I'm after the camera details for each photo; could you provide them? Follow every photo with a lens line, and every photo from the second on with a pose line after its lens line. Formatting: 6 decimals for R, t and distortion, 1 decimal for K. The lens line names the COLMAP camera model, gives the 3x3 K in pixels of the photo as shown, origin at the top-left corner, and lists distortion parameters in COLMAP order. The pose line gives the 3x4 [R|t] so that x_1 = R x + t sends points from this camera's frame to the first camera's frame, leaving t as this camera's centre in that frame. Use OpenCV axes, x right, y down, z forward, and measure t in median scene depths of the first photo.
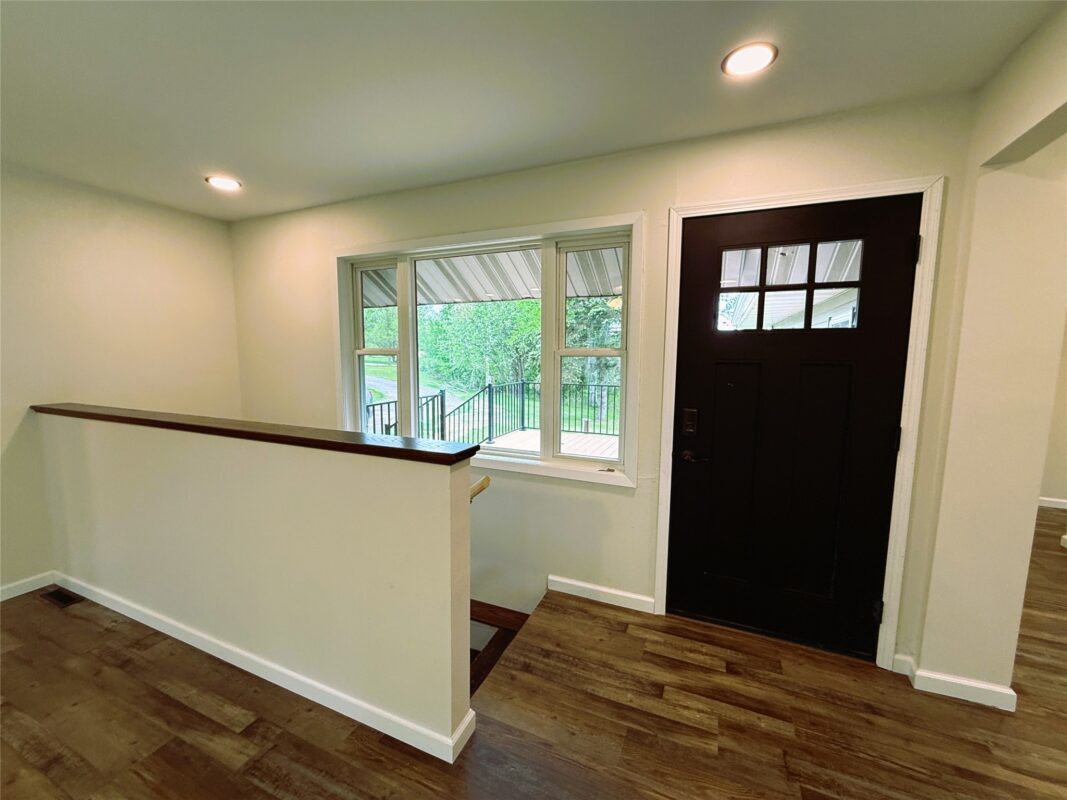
lens RADIAL K [[436.4, 0, 529.5], [0, 436.4, 398.8], [0, 0, 1]] dist [0.001063, 0.000671]
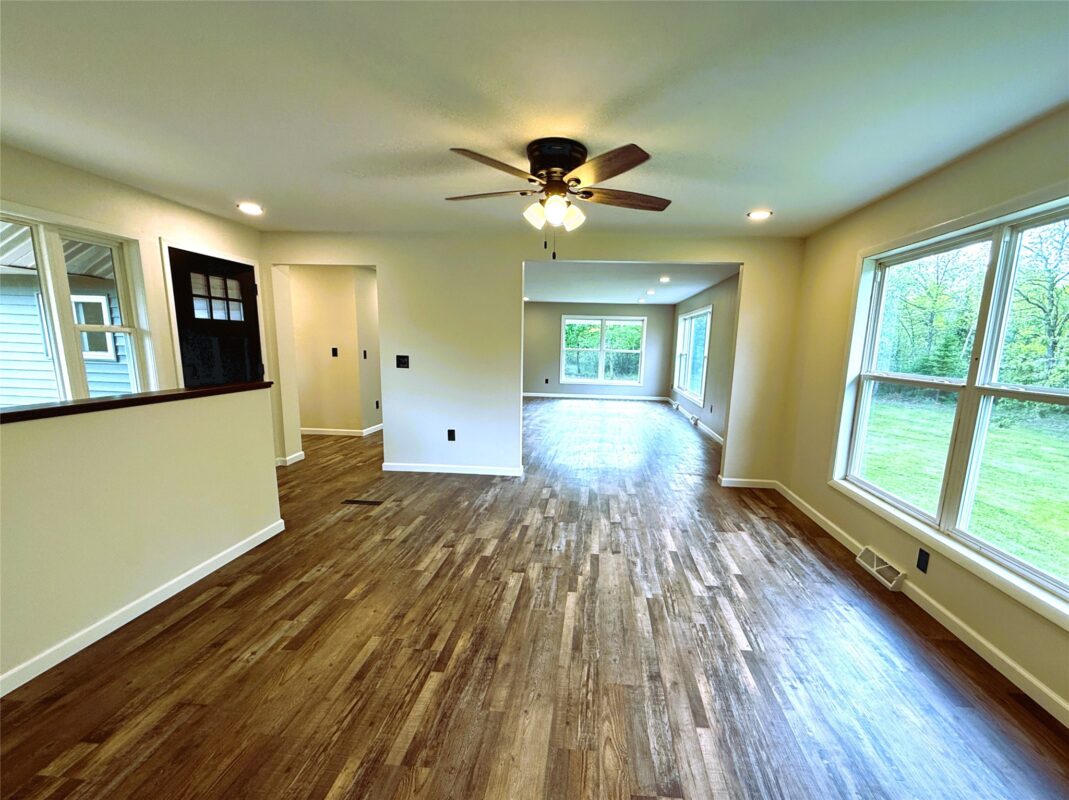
lens RADIAL K [[452.9, 0, 565.1], [0, 452.9, 424.0], [0, 0, 1]] dist [-0.001016, 0.000001]
pose [[-0.335674, -0.185071, 0.923619, -2.017534], [0.067882, 0.973208, 0.219678, -0.048370], [-0.939529, 0.136438, -0.314118, 0.260713]]
